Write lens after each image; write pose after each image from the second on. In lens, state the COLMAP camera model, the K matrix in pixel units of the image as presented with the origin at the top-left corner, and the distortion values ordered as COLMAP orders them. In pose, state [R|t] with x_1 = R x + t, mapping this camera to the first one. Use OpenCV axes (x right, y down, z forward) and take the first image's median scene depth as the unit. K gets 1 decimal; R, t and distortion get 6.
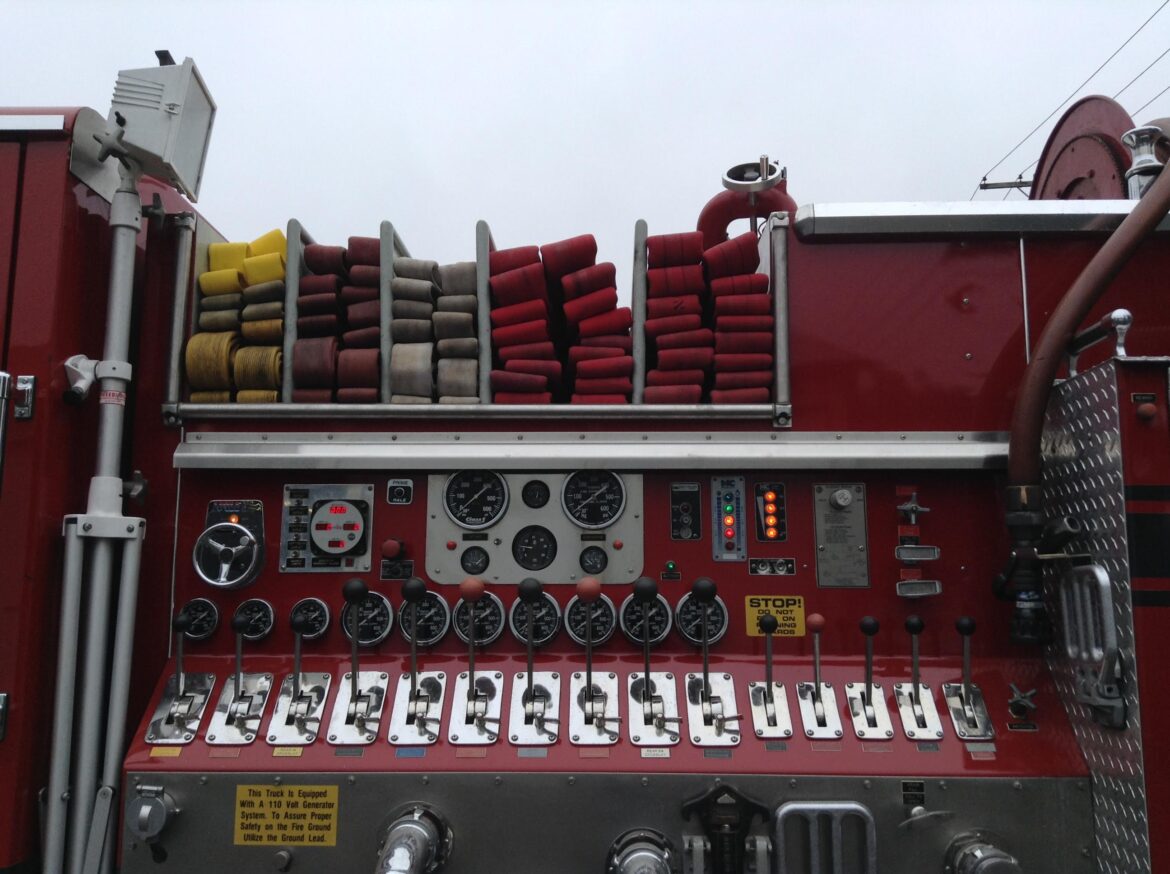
lens RADIAL K [[1069.2, 0, 582.7], [0, 1069.2, 432.2], [0, 0, 1]] dist [0.168929, -0.356070]
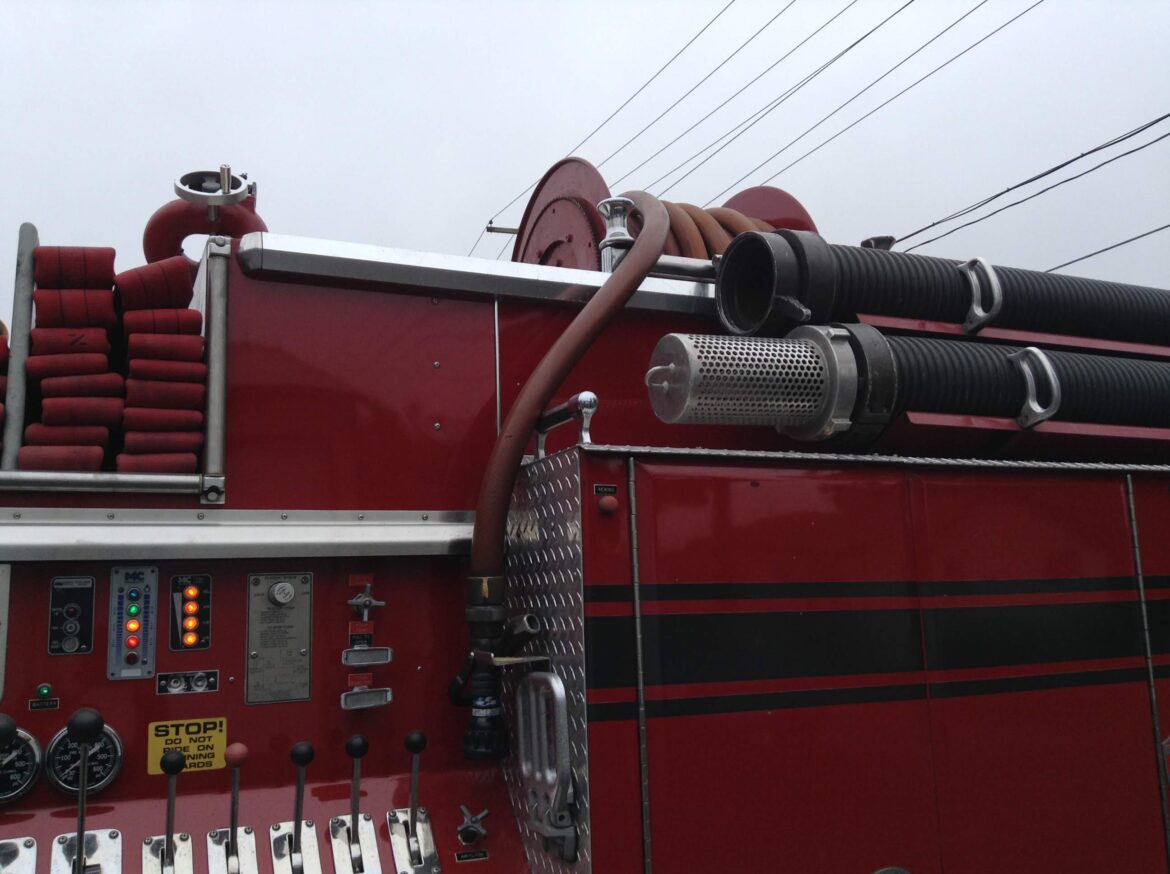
lens RADIAL K [[1069.2, 0, 582.7], [0, 1069.2, 432.2], [0, 0, 1]] dist [0.168929, -0.356070]
pose [[0.902563, 0.041889, 0.428515, 0.087907], [-0.034255, 0.999087, -0.025514, -0.047777], [-0.429192, 0.008349, 0.903175, 0.156033]]
